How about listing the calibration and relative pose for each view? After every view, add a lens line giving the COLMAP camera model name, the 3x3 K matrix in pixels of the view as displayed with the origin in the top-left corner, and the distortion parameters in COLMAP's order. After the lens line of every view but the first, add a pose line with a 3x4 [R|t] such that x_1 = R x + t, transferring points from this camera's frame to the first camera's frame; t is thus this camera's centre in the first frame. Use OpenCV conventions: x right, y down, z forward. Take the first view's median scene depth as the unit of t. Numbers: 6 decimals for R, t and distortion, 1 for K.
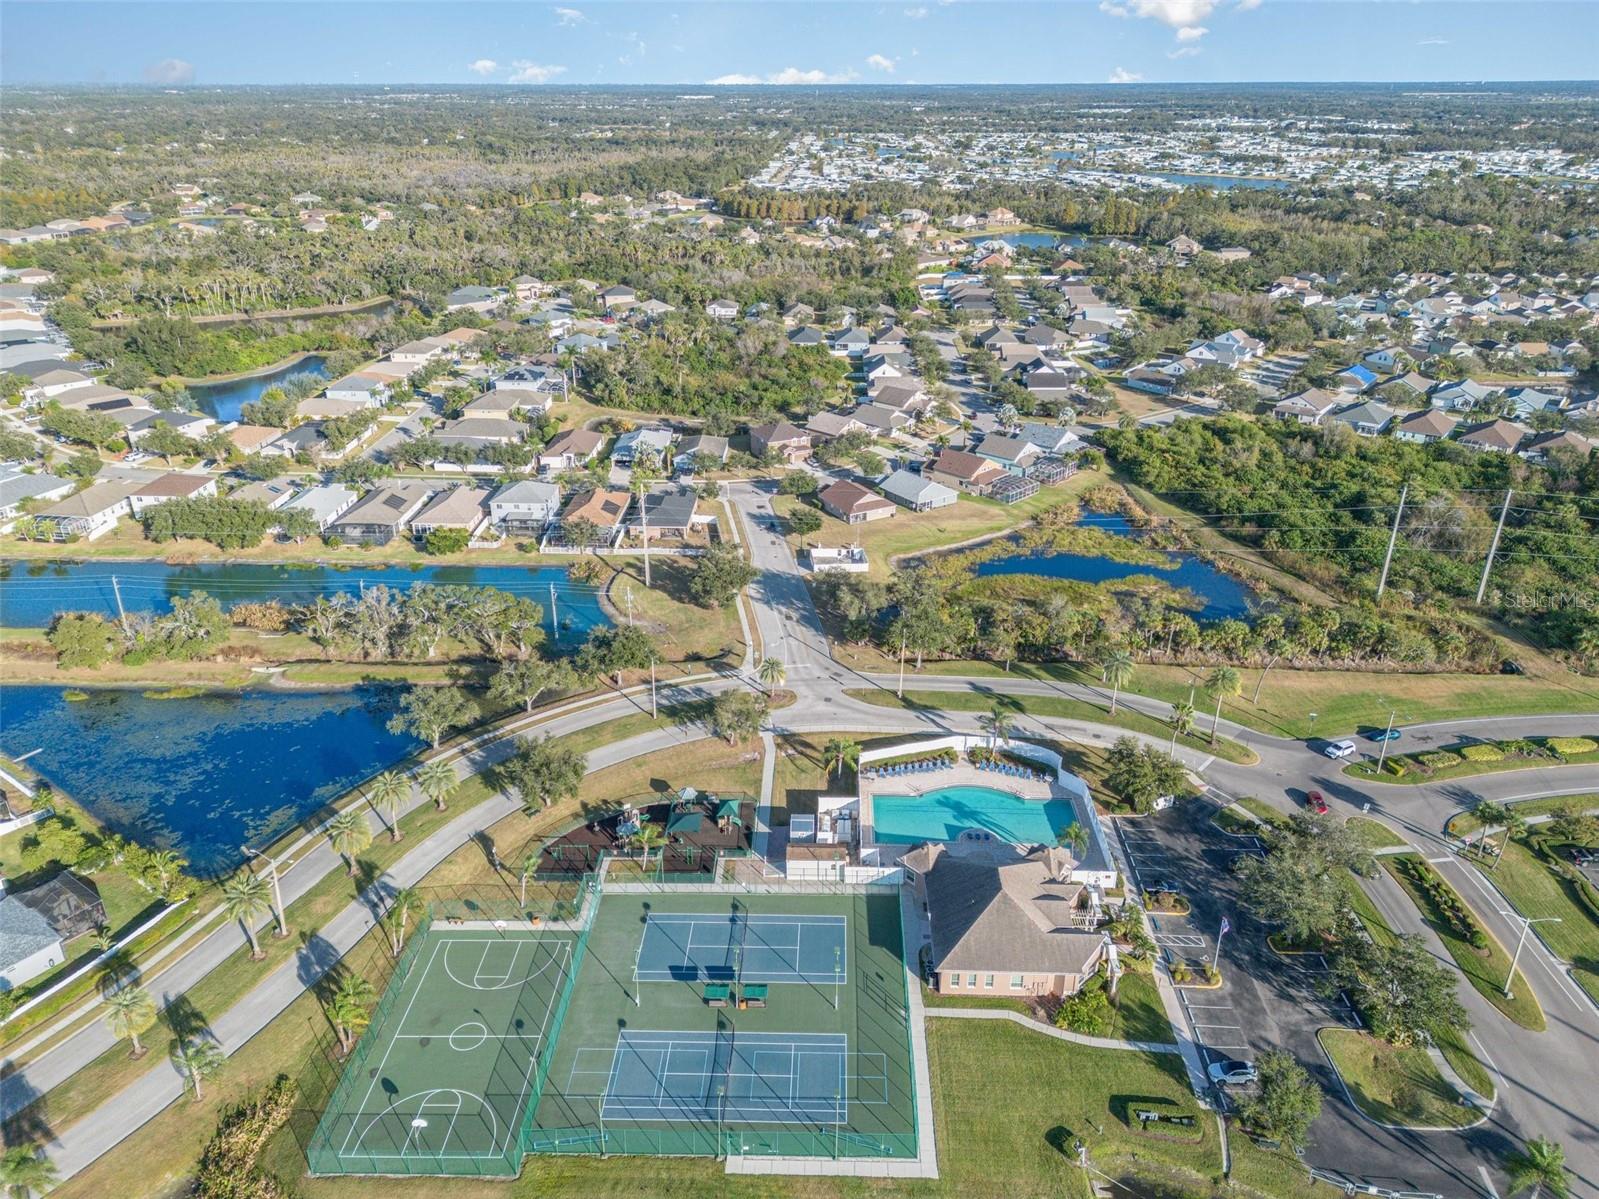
lens RADIAL K [[1121.6, 0, 799.5], [0, 1121.6, 599.5], [0, 0, 1]] dist [0.000286, -0.000493]
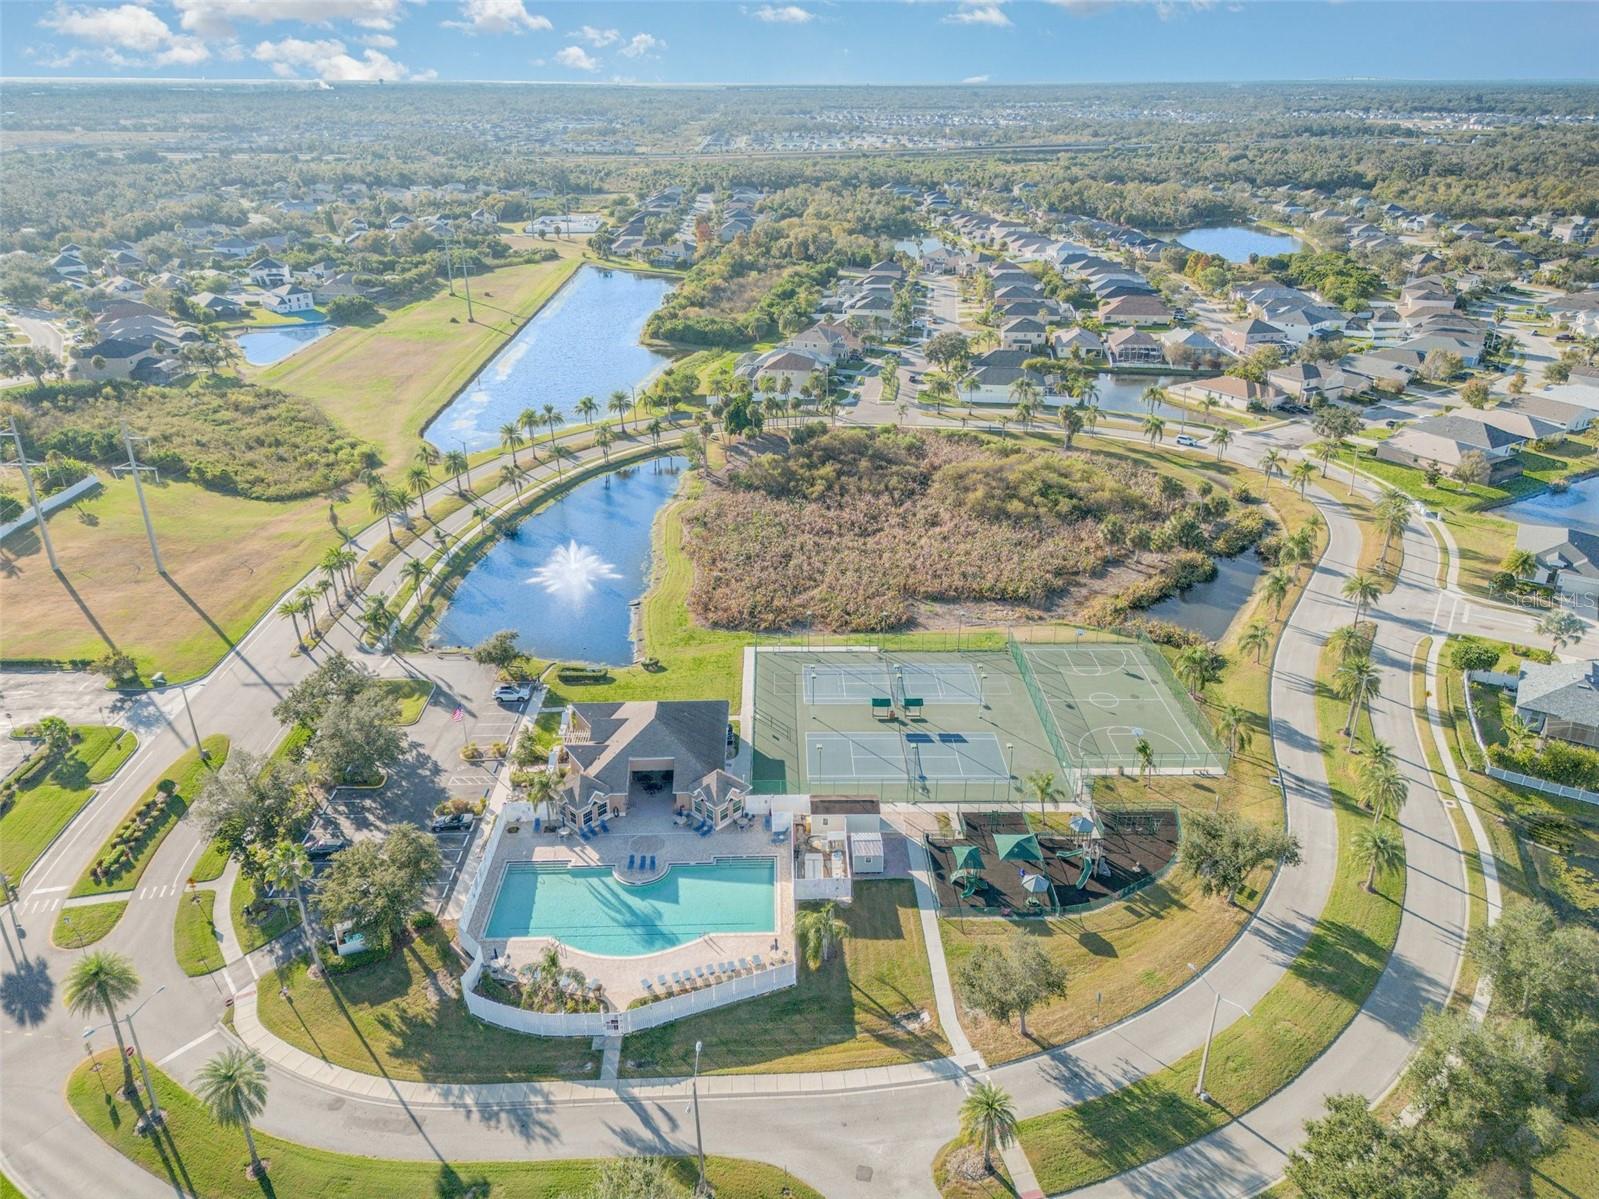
lens RADIAL K [[1121.6, 0, 799.5], [0, 1121.6, 599.5], [0, 0, 1]] dist [0.000286, -0.000493]
pose [[-0.998428, 0.029769, -0.047481, 0.083686], [-0.015819, 0.663091, 0.748371, -0.510552], [0.053762, 0.747946, -0.661578, 1.423736]]
